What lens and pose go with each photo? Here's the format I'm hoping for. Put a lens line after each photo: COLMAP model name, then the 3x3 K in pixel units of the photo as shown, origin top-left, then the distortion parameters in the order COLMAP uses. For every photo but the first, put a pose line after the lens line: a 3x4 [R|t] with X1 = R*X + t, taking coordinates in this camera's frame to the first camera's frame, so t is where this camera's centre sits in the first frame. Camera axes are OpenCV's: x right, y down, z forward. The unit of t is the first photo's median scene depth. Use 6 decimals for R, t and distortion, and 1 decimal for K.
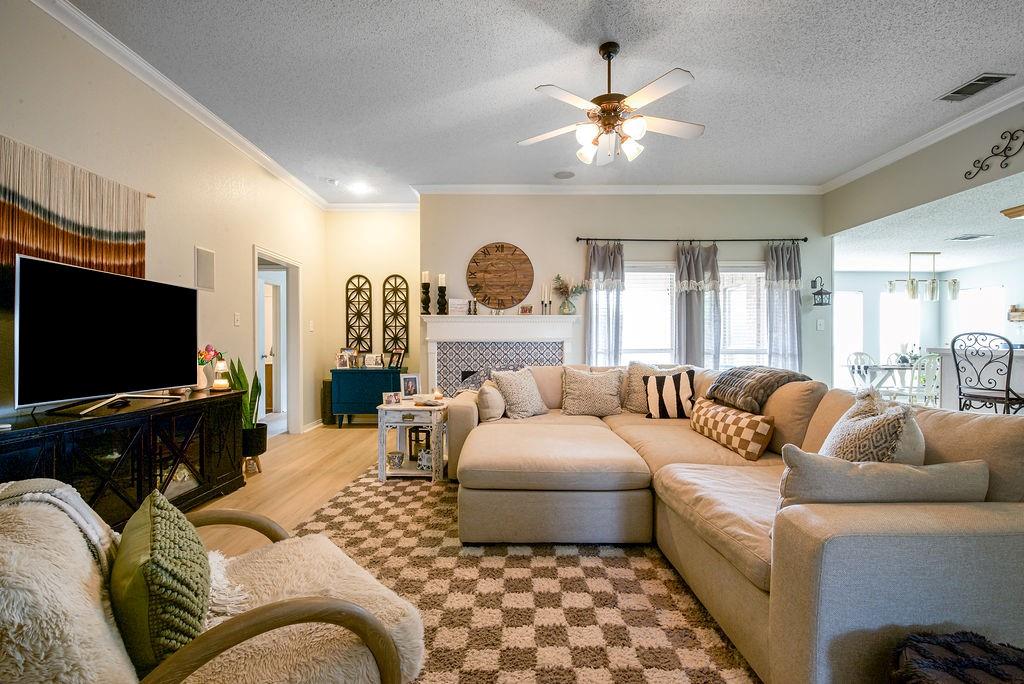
lens RADIAL K [[444.0, 0, 505.6], [0, 444.0, 342.3], [0, 0, 1]] dist [-0.005779, -0.007778]
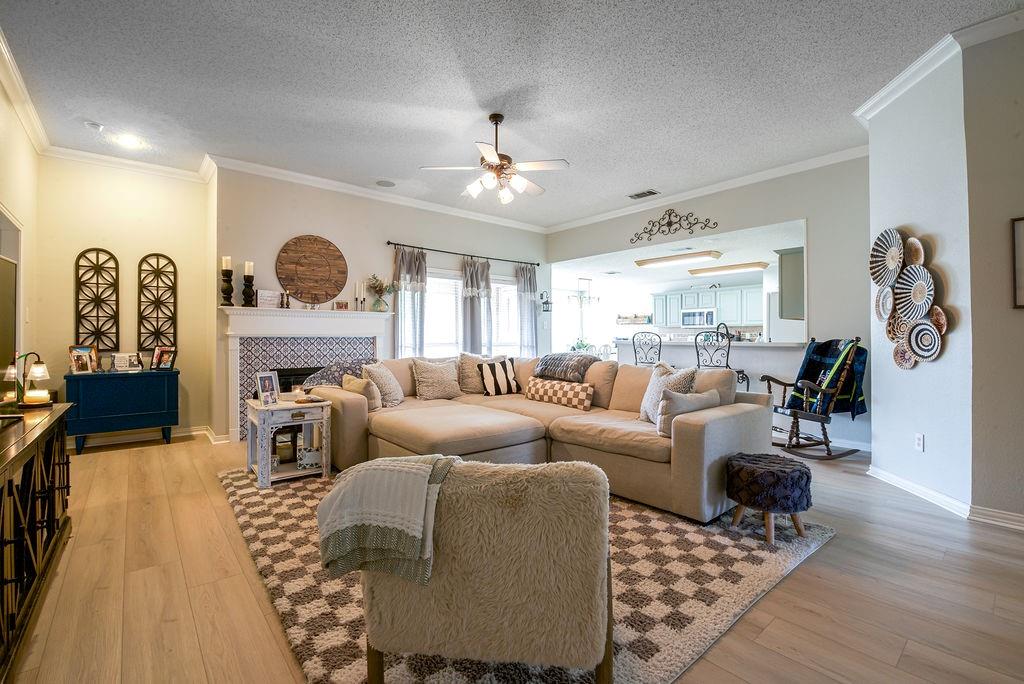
lens RADIAL K [[444.0, 0, 507.4], [0, 444.0, 334.6], [0, 0, 1]] dist [-0.005779, -0.007778]
pose [[0.763671, 0.002416, 0.645601, -0.320954], [0.000851, 0.999988, -0.004749, -0.001668], [-0.645605, 0.004176, 0.763660, -0.020814]]
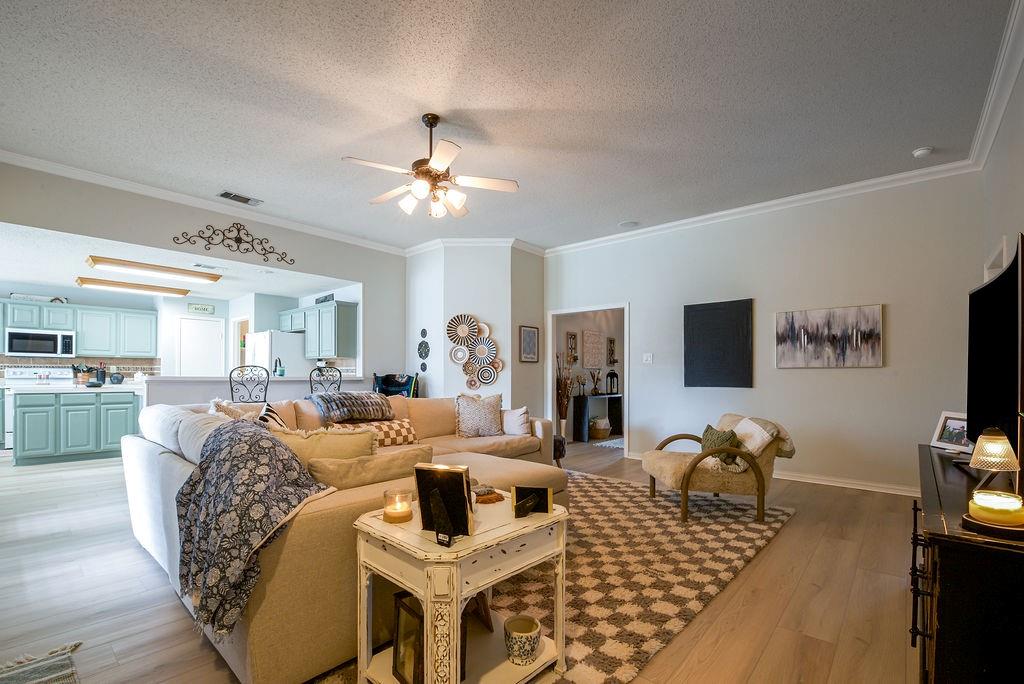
lens RADIAL K [[444.0, 0, 504.2], [0, 444.0, 374.2], [0, 0, 1]] dist [-0.005779, -0.007778]
pose [[-0.743899, -0.008060, 0.668243, -0.362880], [-0.007928, 0.999963, 0.003236, -0.002344], [-0.668245, -0.002890, -0.743936, 0.921101]]
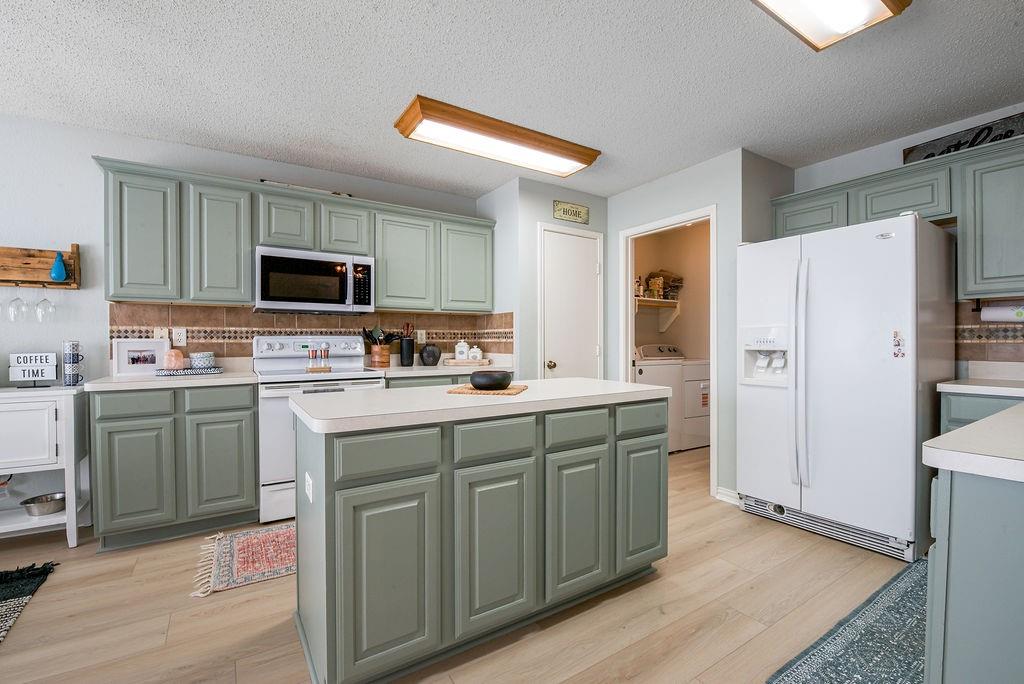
lens RADIAL K [[444.0, 0, 503.5], [0, 444.0, 342.6], [0, 0, 1]] dist [-0.005779, -0.007778]
pose [[-0.516526, -0.001936, 0.856270, 0.839630], [0.002866, 0.999988, 0.003990, 0.003148], [-0.856267, 0.004514, -0.516514, 0.971157]]
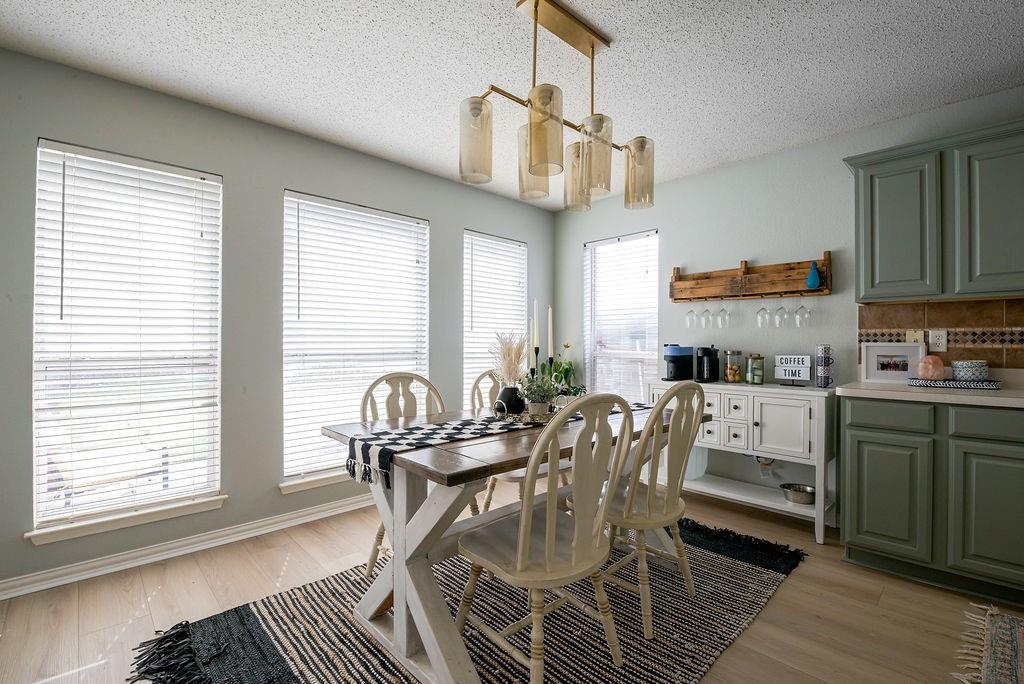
lens RADIAL K [[444.0, 0, 515.8], [0, 444.0, 346.1], [0, 0, 1]] dist [-0.005779, -0.007778]
pose [[0.734808, -0.000212, 0.678275, 0.894504], [-0.005428, 0.999966, 0.006193, 0.002345], [-0.678254, -0.008232, 0.734782, 0.996137]]
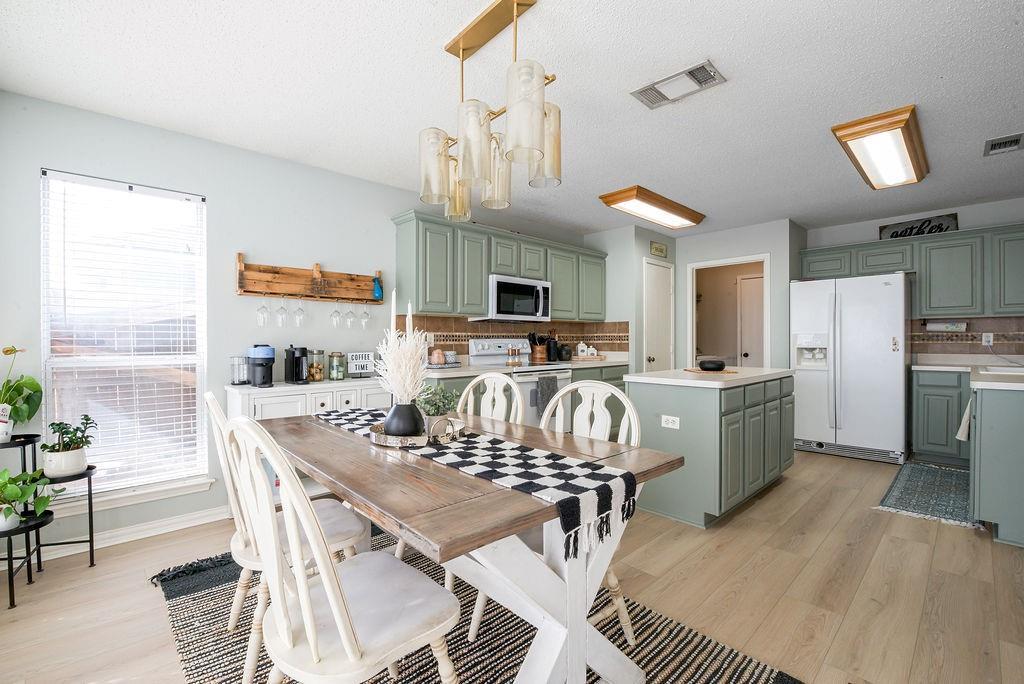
lens RADIAL K [[444.0, 0, 498.0], [0, 444.0, 343.1], [0, 0, 1]] dist [-0.005779, -0.007778]
pose [[-0.663808, -0.001682, 0.747902, 0.892655], [0.004054, 0.999975, 0.005848, -0.001677], [-0.747892, 0.006914, -0.663784, 1.454802]]
